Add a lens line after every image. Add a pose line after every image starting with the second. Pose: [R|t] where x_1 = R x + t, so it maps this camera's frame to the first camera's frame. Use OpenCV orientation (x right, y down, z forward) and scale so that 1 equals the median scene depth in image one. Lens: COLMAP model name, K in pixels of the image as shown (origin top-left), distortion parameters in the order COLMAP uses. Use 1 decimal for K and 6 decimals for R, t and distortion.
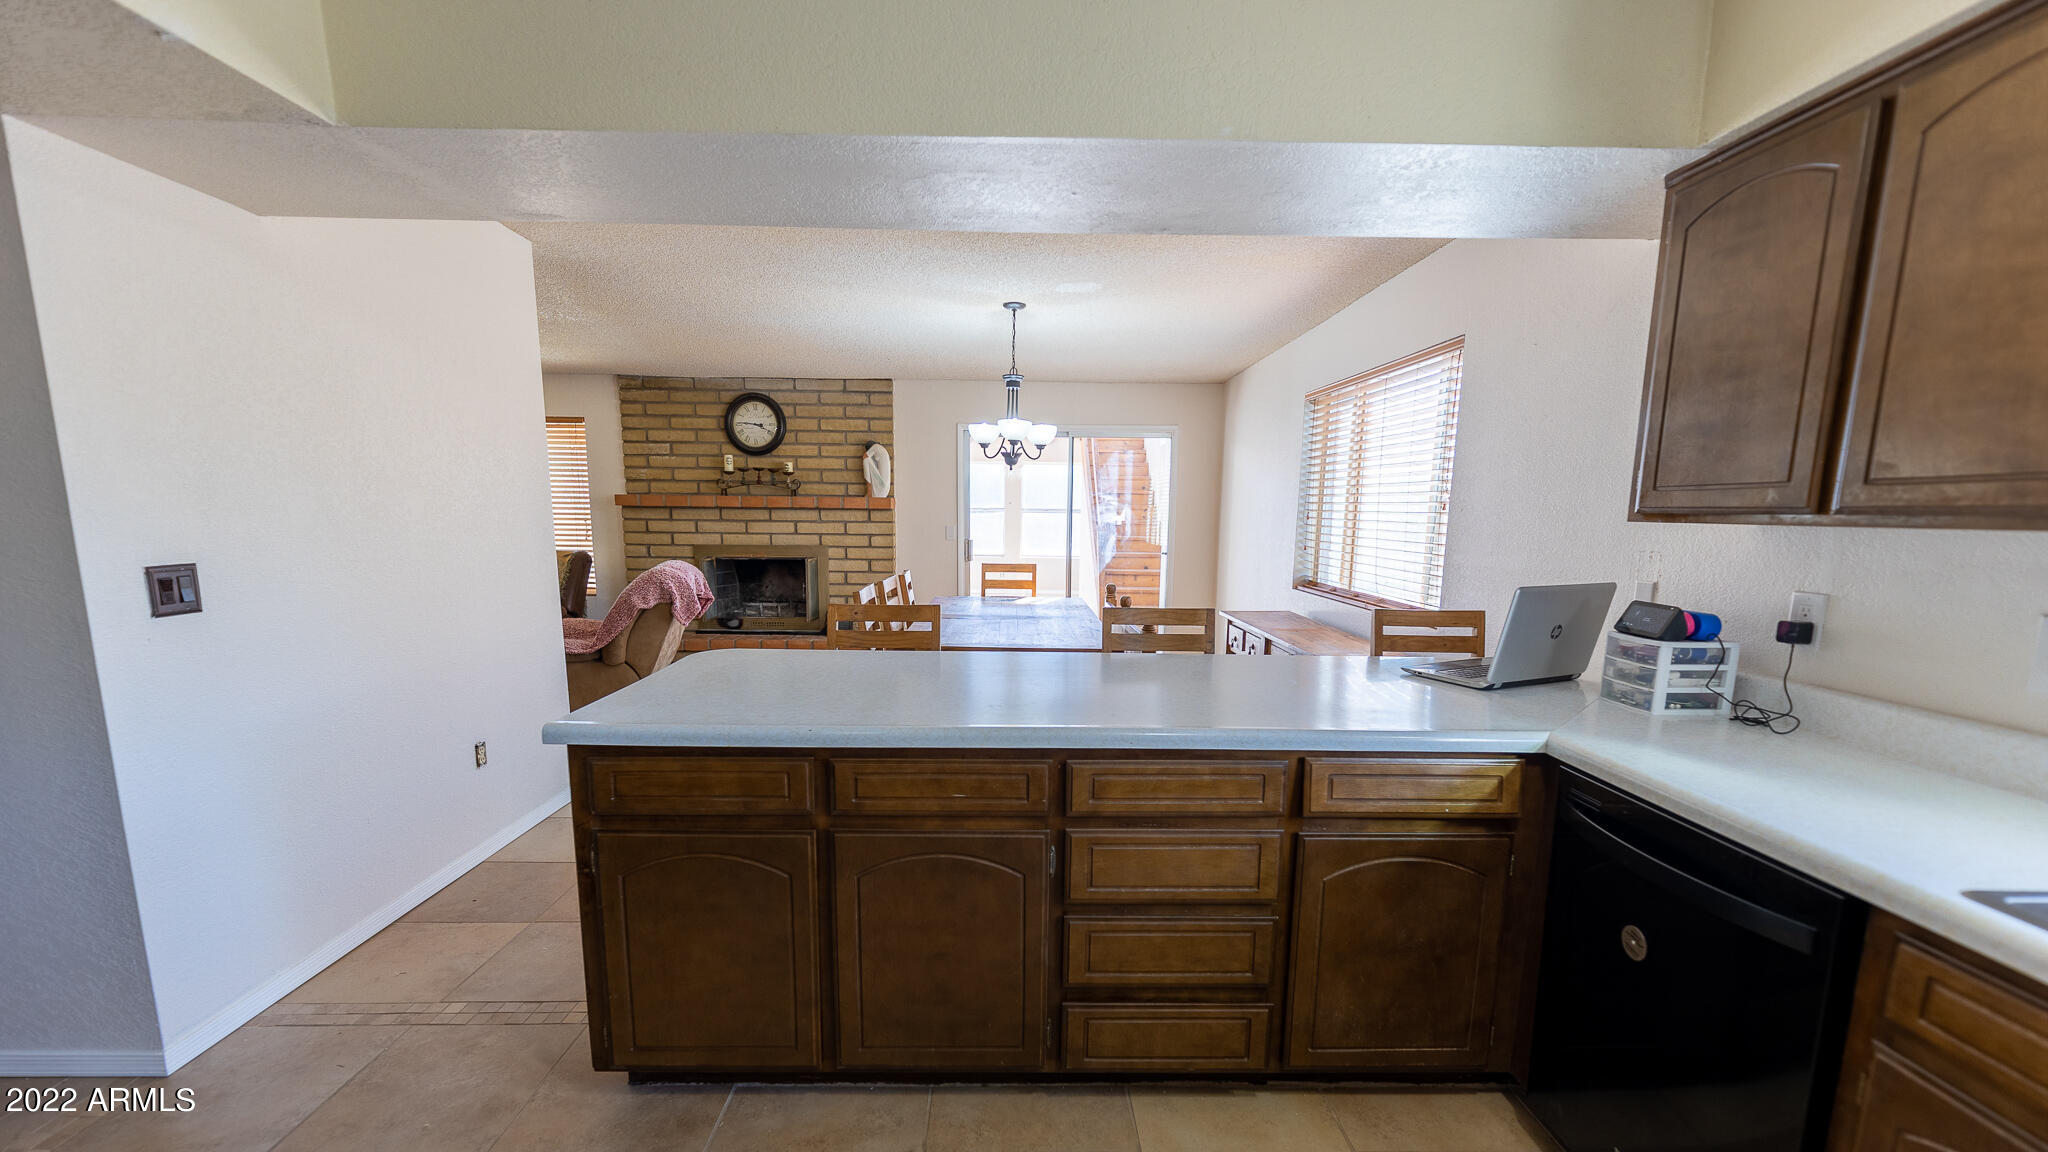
lens RADIAL K [[857.5, 0, 1031.3], [0, 857.5, 621.5], [0, 0, 1]] dist [-0.002305, -0.000283]
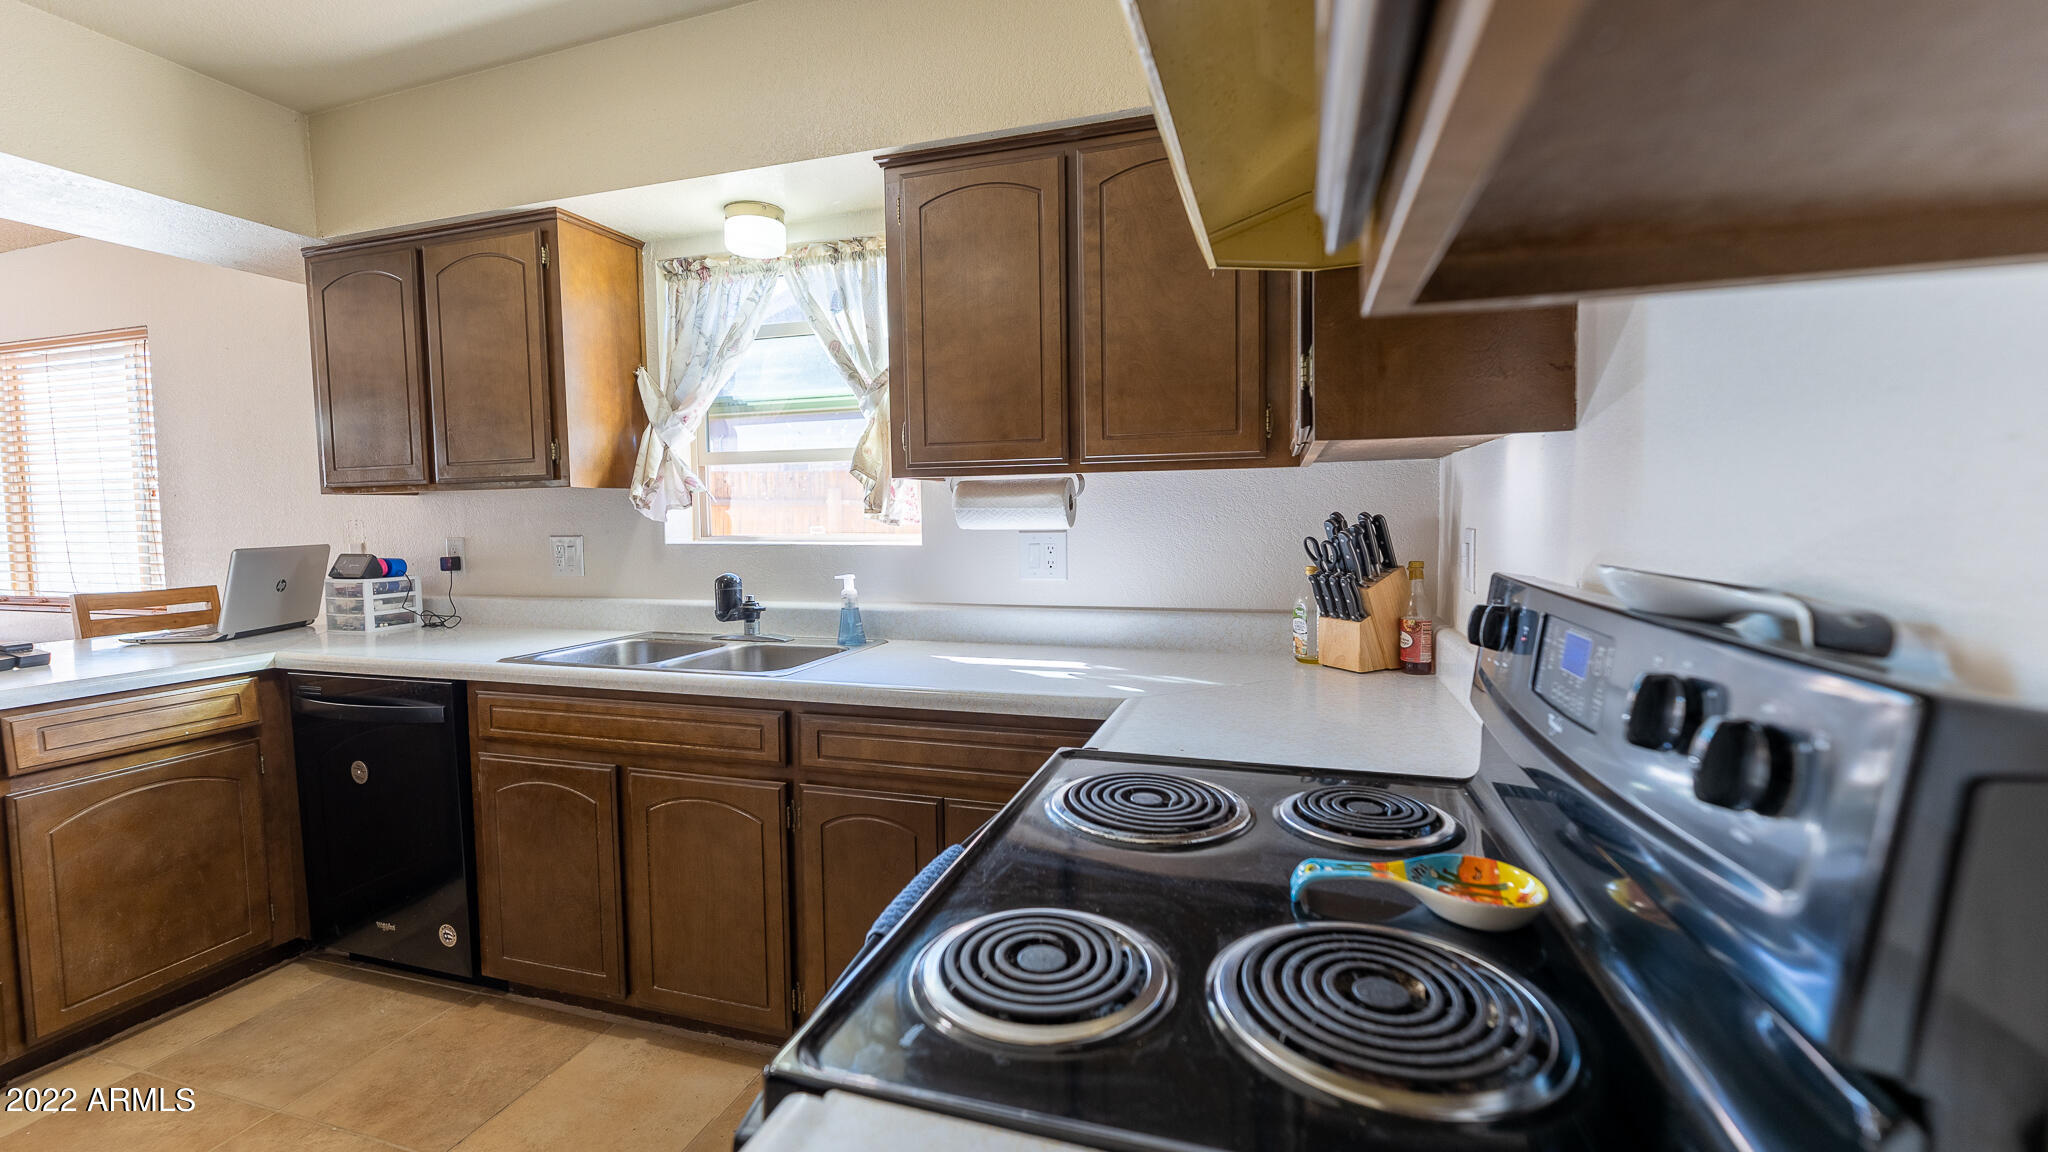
lens RADIAL K [[830.5, 0, 1024.0], [0, 830.5, 576.0], [0, 0, 1]] dist [0.000306, -0.000128]
pose [[0.327434, -0.087720, 0.940794, -0.184762], [0.141942, 0.988949, 0.042808, 0.112371], [-0.934152, 0.119521, 0.336266, -0.461083]]
